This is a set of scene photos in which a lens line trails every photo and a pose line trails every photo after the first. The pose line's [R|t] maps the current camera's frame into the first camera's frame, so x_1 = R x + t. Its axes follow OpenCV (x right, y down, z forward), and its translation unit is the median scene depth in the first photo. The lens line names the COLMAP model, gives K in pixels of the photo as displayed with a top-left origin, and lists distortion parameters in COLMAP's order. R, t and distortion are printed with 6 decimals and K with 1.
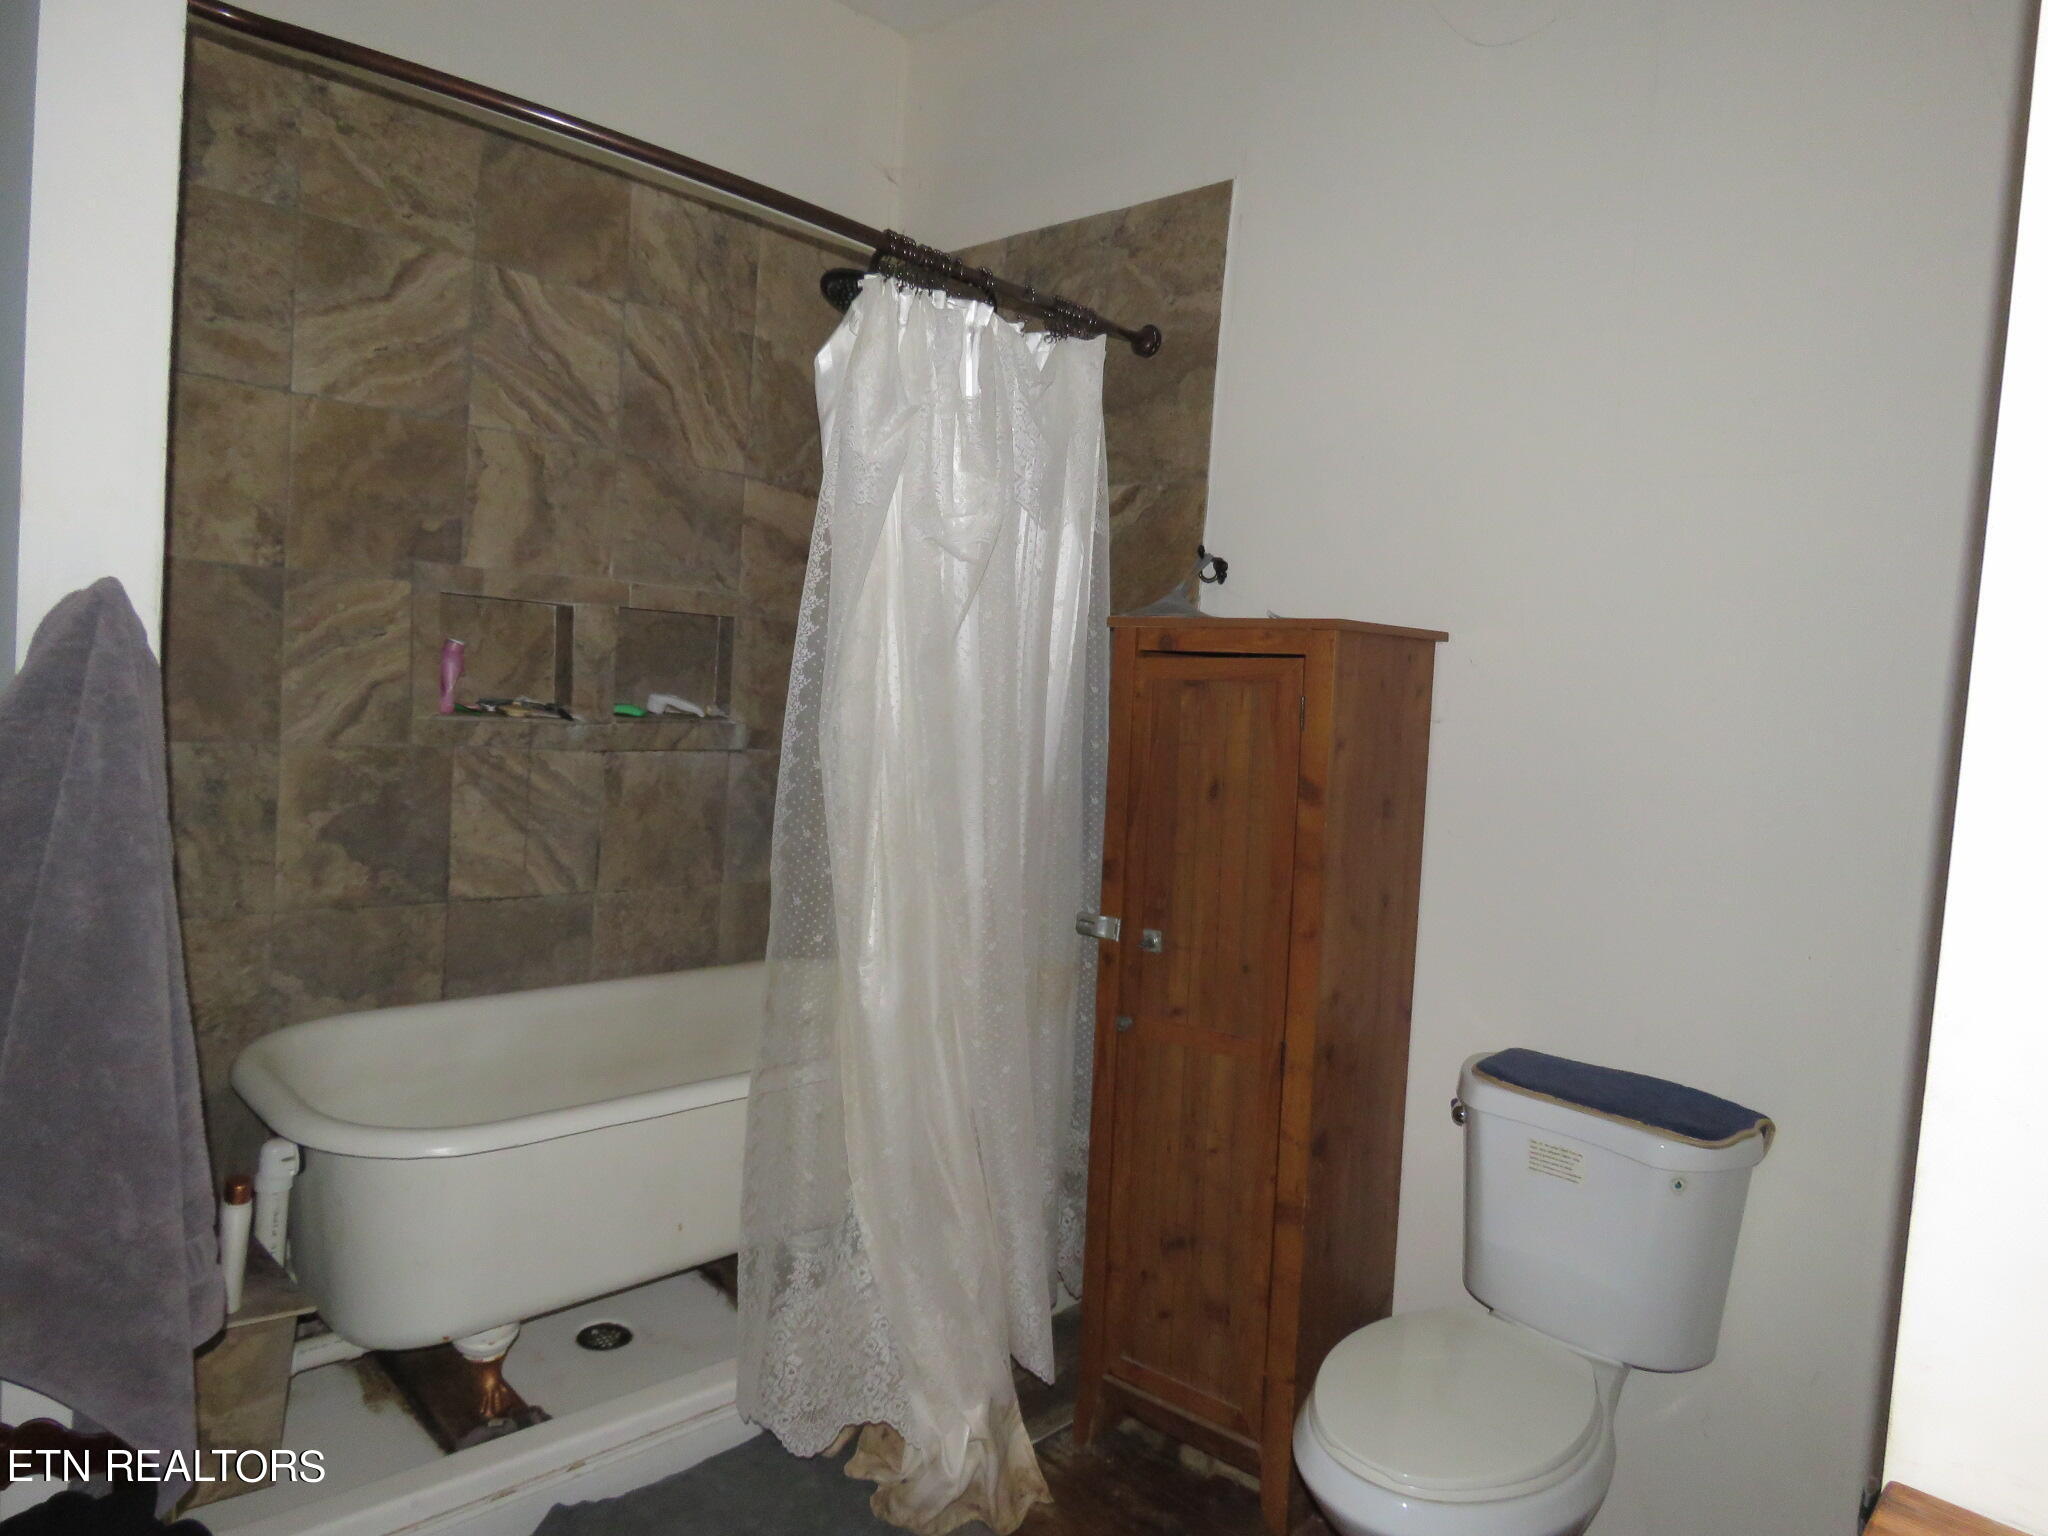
lens RADIAL K [[1309.3, 0, 1018.0], [0, 1309.3, 773.2], [0, 0, 1]] dist [-0.008159, 0.002839]
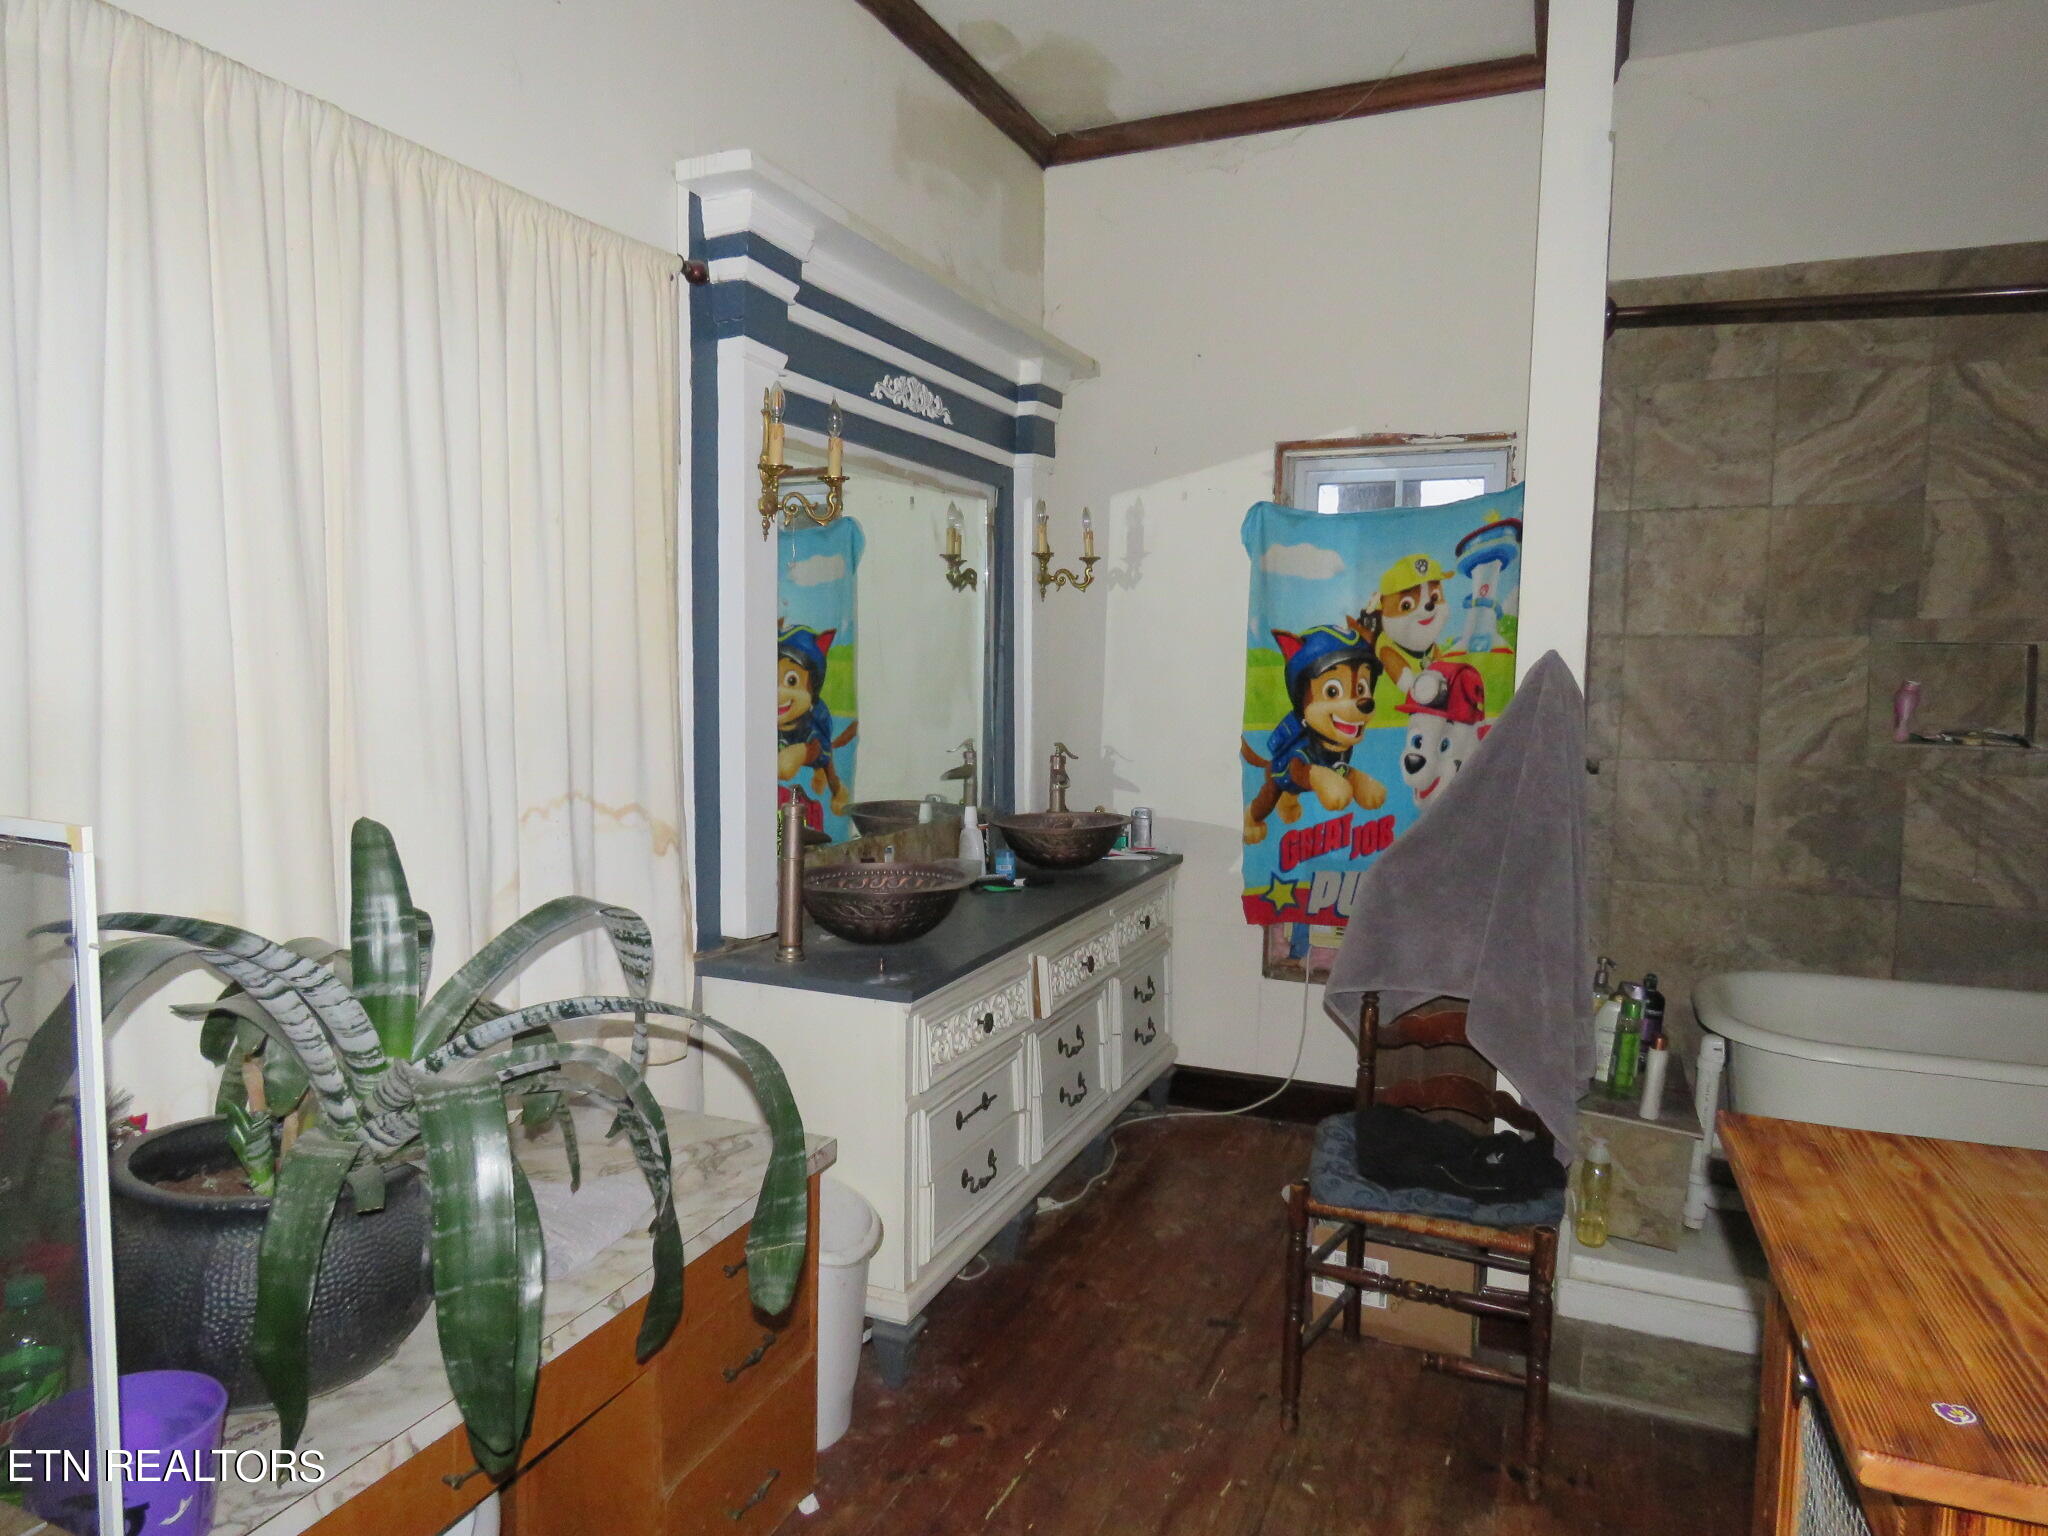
lens RADIAL K [[1309.3, 0, 1018.0], [0, 1309.3, 773.2], [0, 0, 1]] dist [-0.008159, 0.002839]
pose [[0.375194, 0.003440, -0.926940, 0.386147], [-0.056655, 0.998209, -0.019227, 0.053858], [0.925213, 0.059729, 0.374717, -0.209428]]
